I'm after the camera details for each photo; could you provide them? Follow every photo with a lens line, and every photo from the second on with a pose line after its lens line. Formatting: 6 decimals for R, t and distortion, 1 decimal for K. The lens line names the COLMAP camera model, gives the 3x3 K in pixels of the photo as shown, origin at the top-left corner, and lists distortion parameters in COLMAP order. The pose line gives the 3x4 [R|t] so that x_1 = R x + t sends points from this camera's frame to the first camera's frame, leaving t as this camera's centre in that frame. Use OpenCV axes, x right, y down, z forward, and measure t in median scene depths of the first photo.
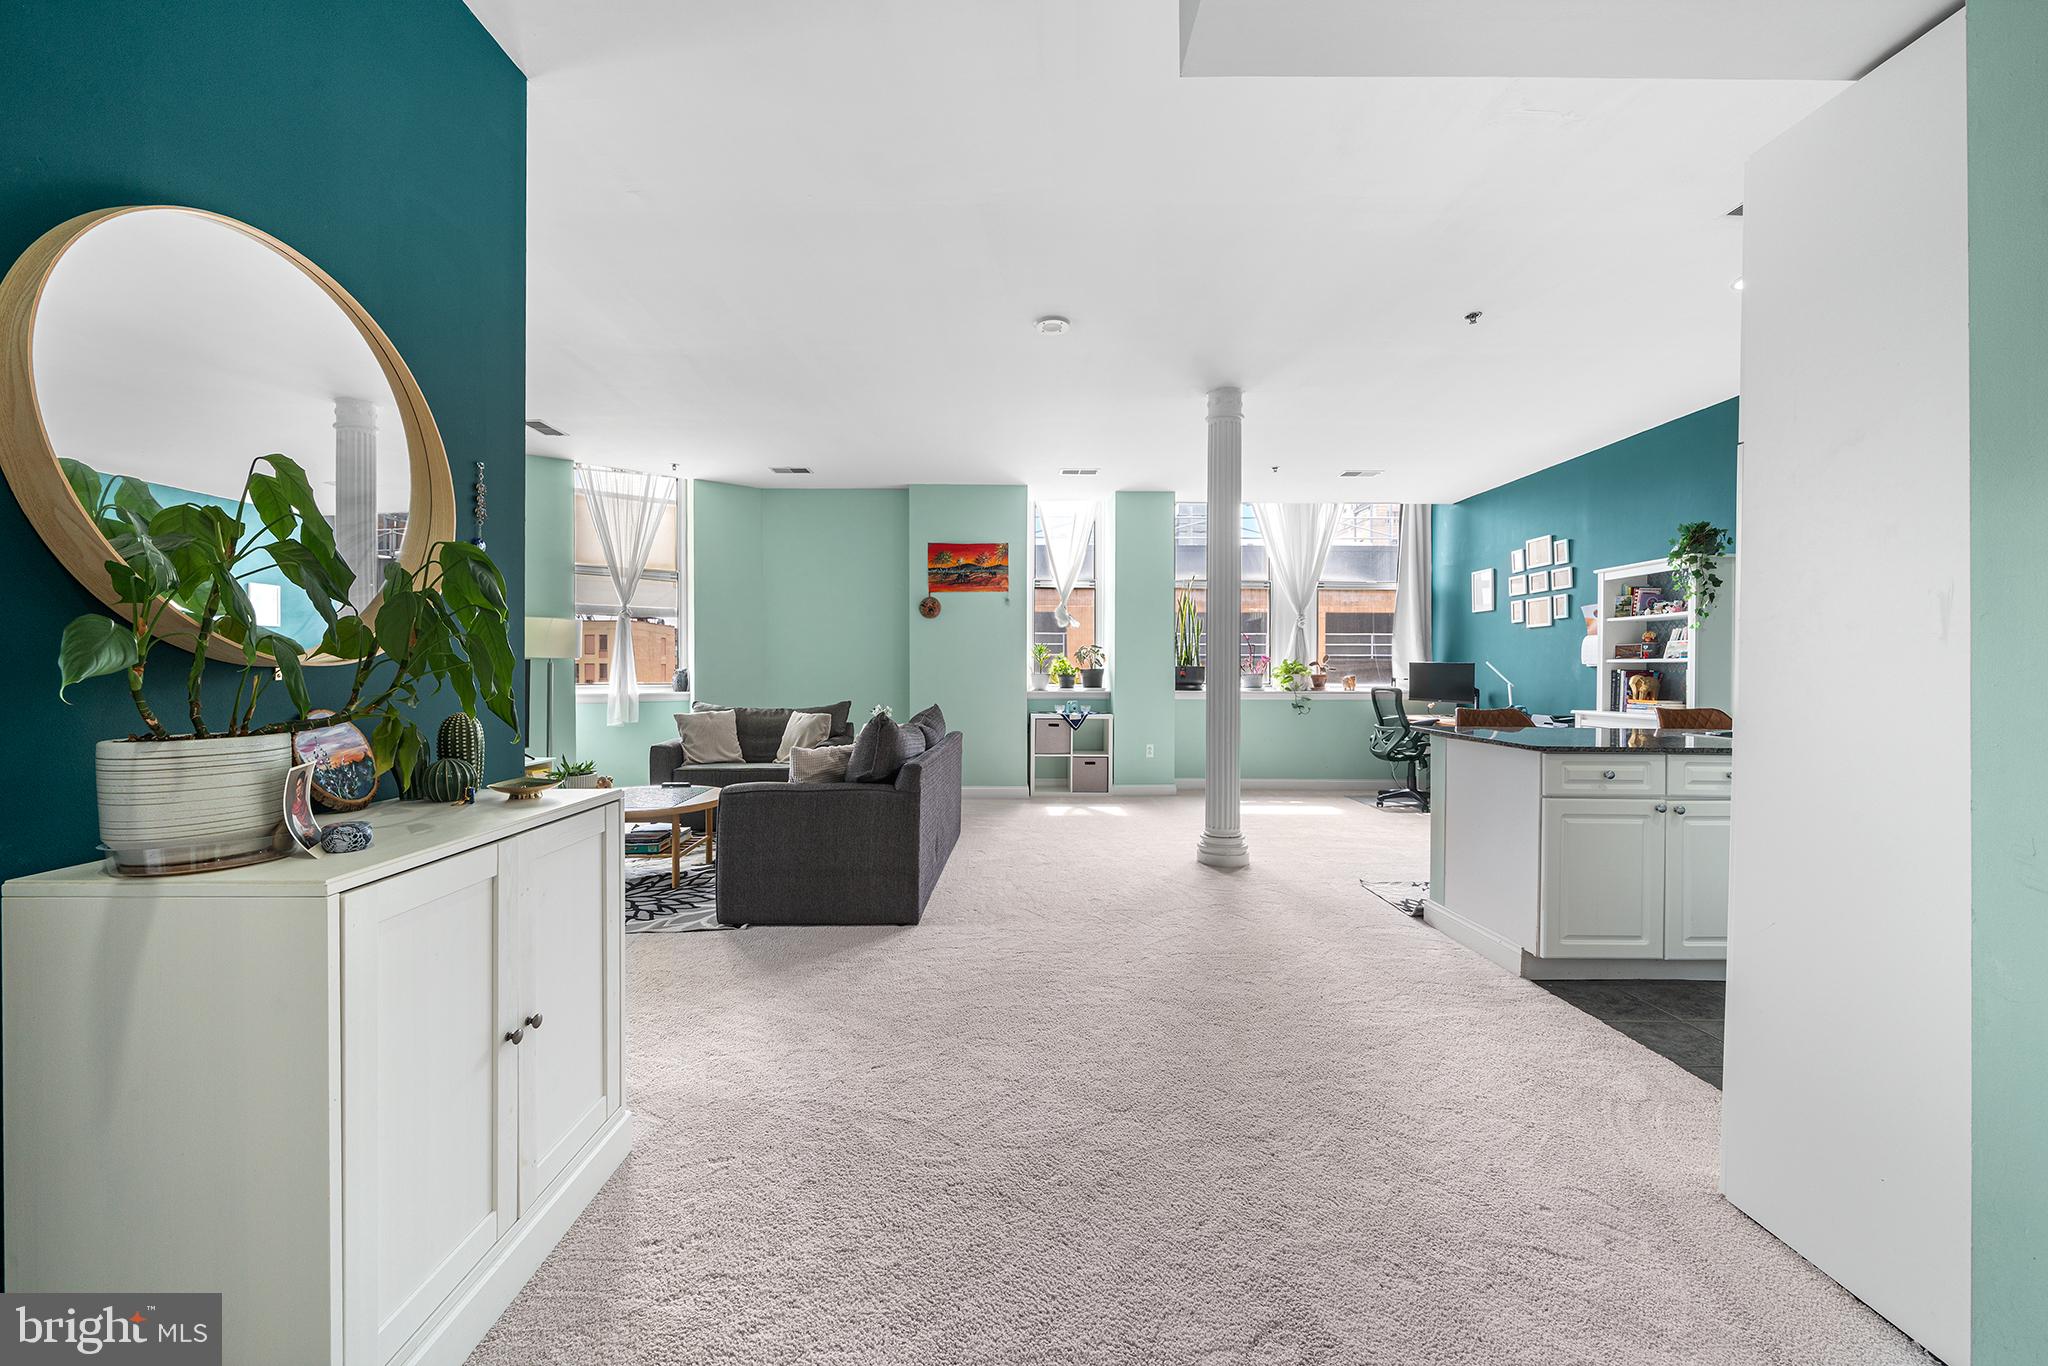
lens RADIAL K [[773.3, 0, 1015.9], [0, 773.3, 673.2], [0, 0, 1]] dist [-0.000959, -0.000072]
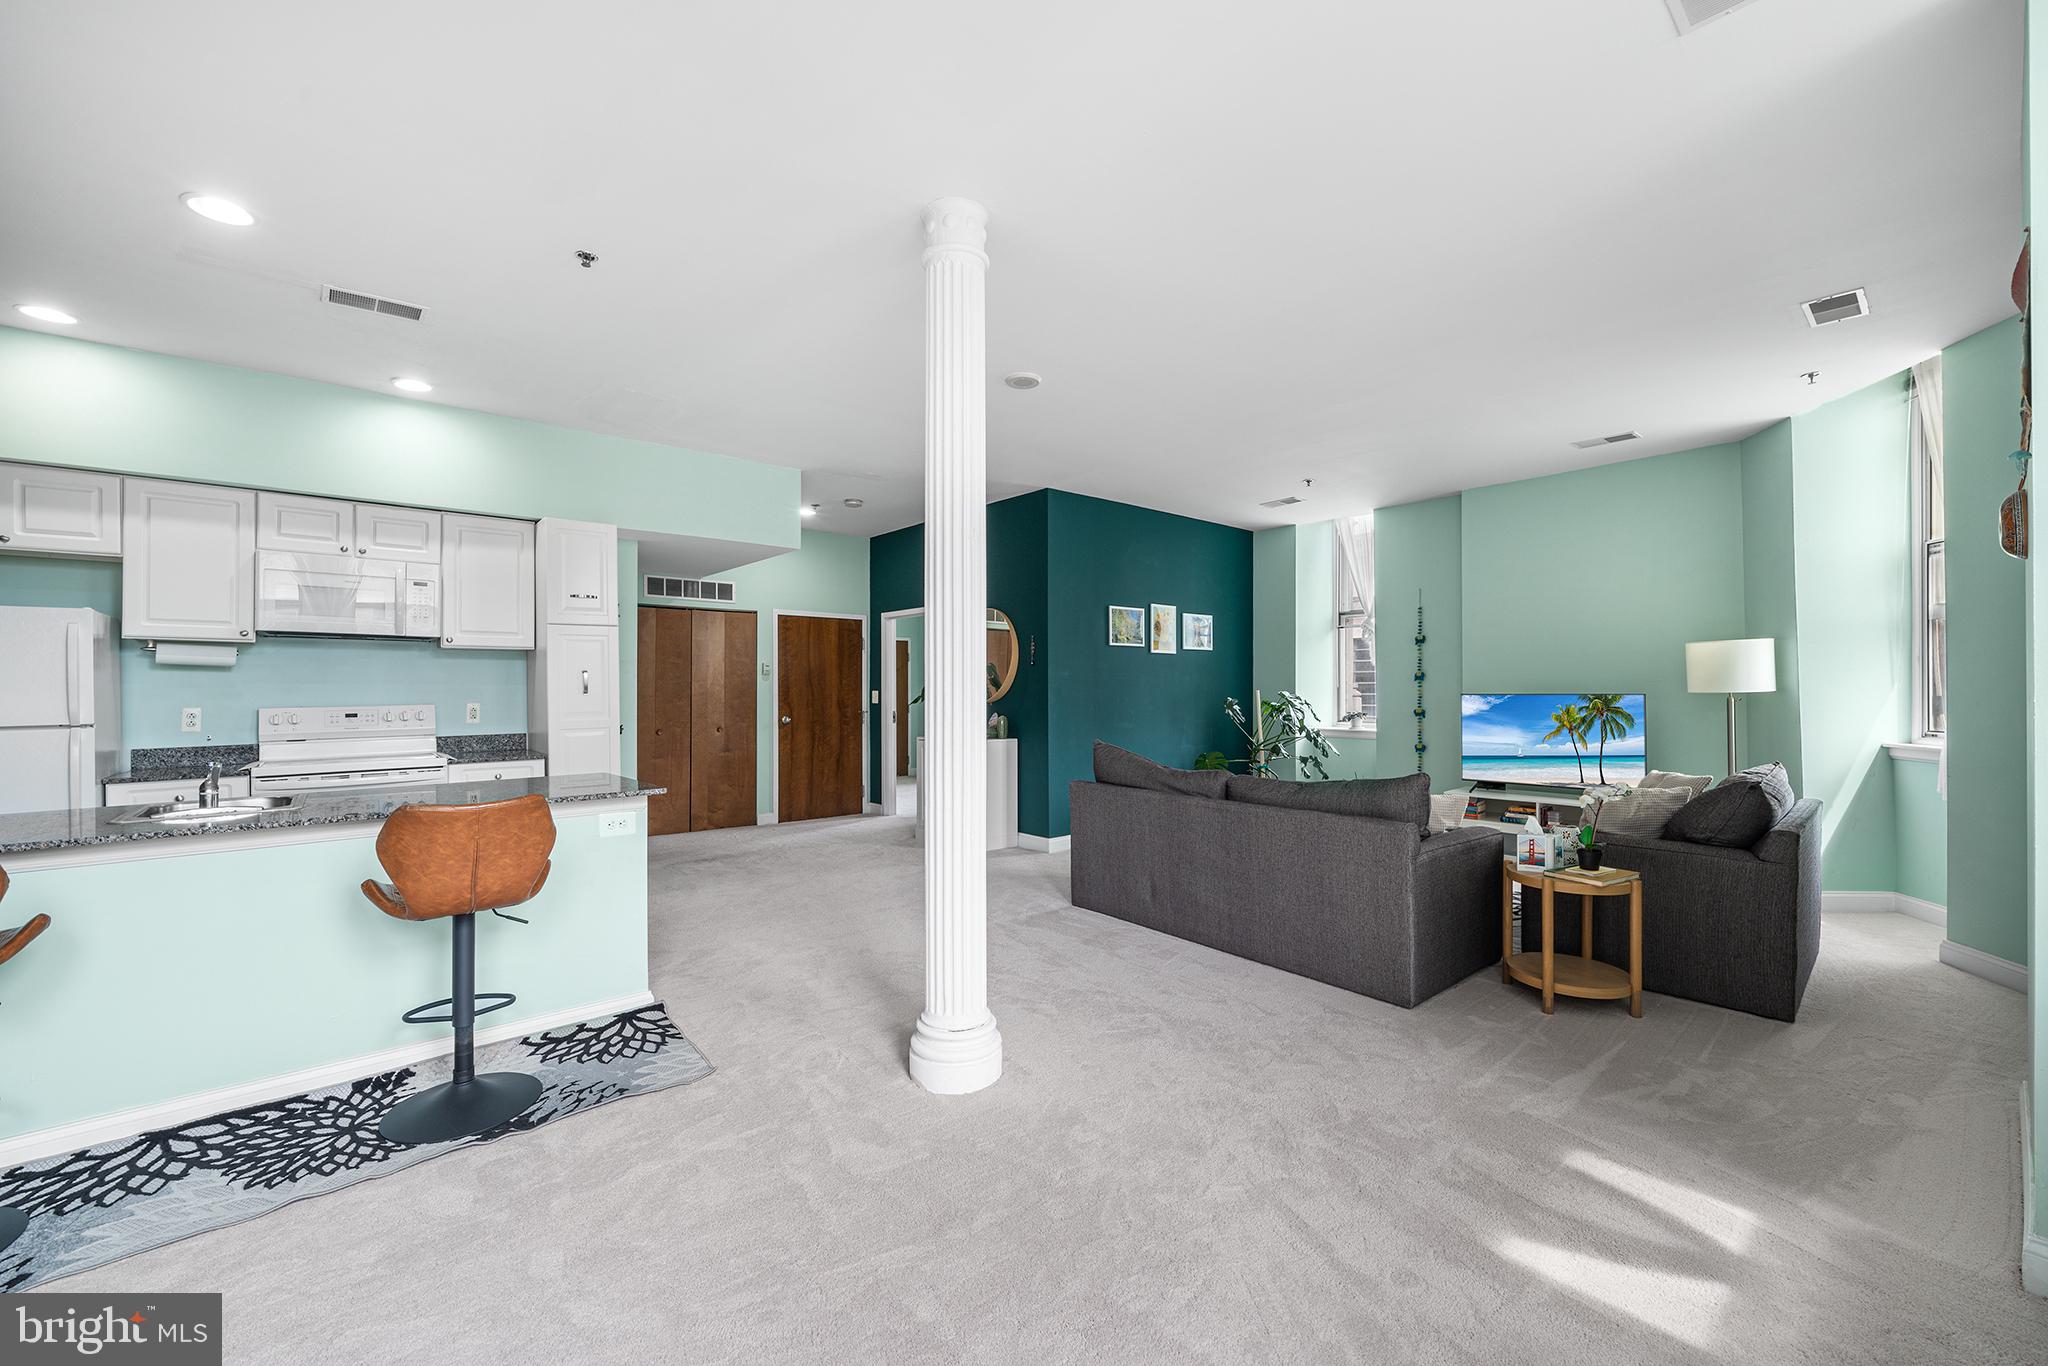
lens RADIAL K [[819.2, 0, 1020.2], [0, 819.2, 683.0], [0, 0, 1]] dist [-0.001885, 0.000069]
pose [[-0.766121, -0.005314, -0.642674, 0.432807], [-0.002467, 0.999983, -0.005328, -0.019762], [0.642691, -0.002497, -0.766121, 1.052626]]
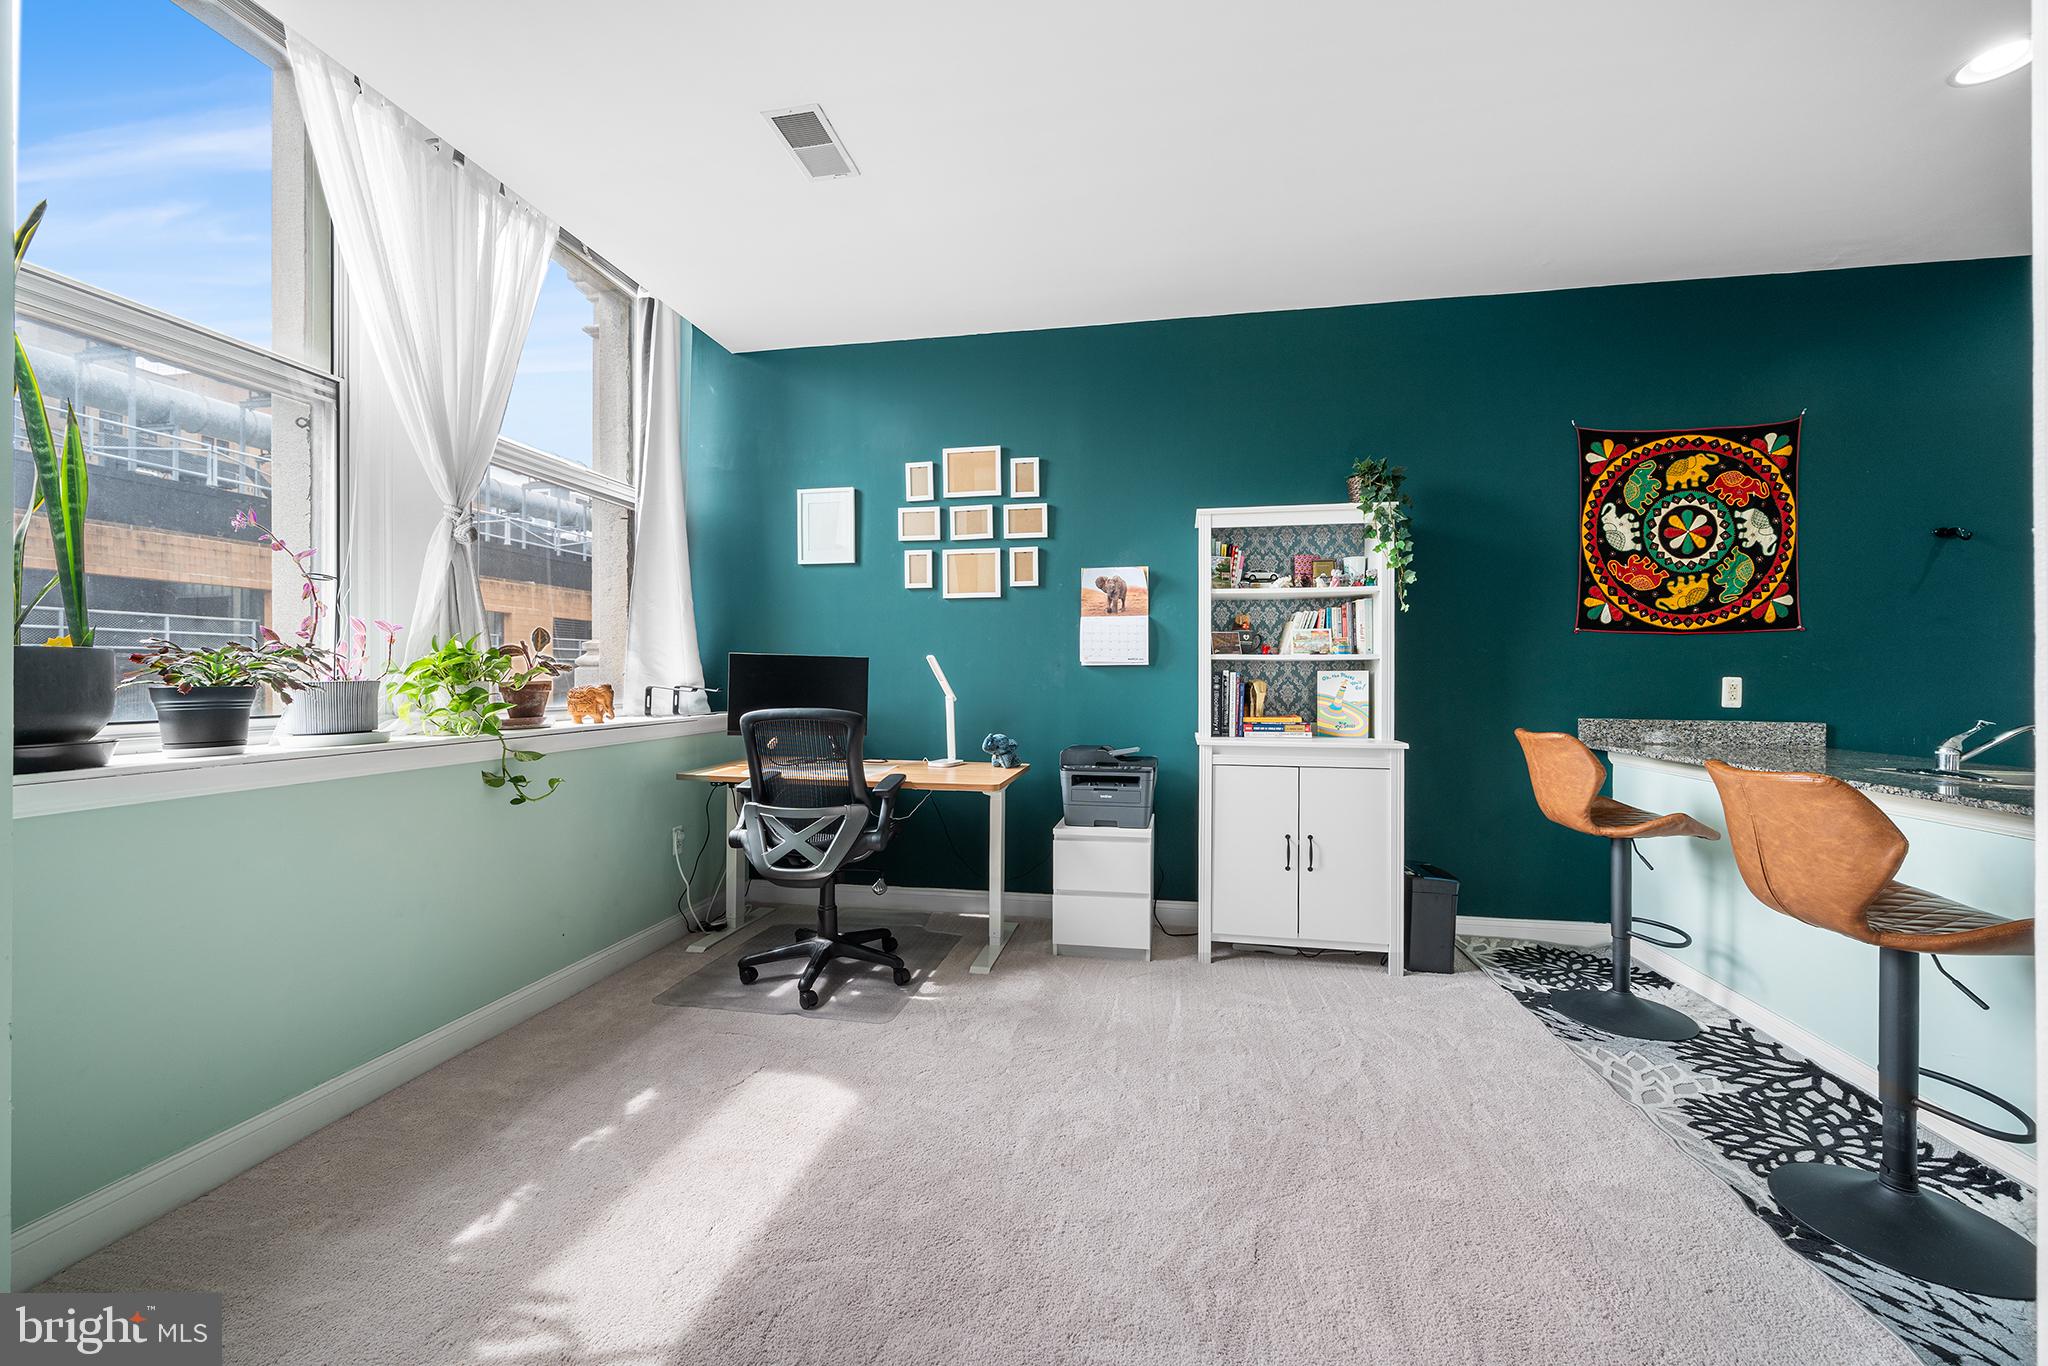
lens RADIAL K [[790.3, 0, 1027.2], [0, 790.3, 677.1], [0, 0, 1]] dist [-0.003051, 0.000039]
pose [[0.183247, -0.005416, 0.983052, 0.086743], [0.001386, 0.999985, 0.005251, -0.002526], [-0.983066, 0.000400, 0.183252, 0.825987]]
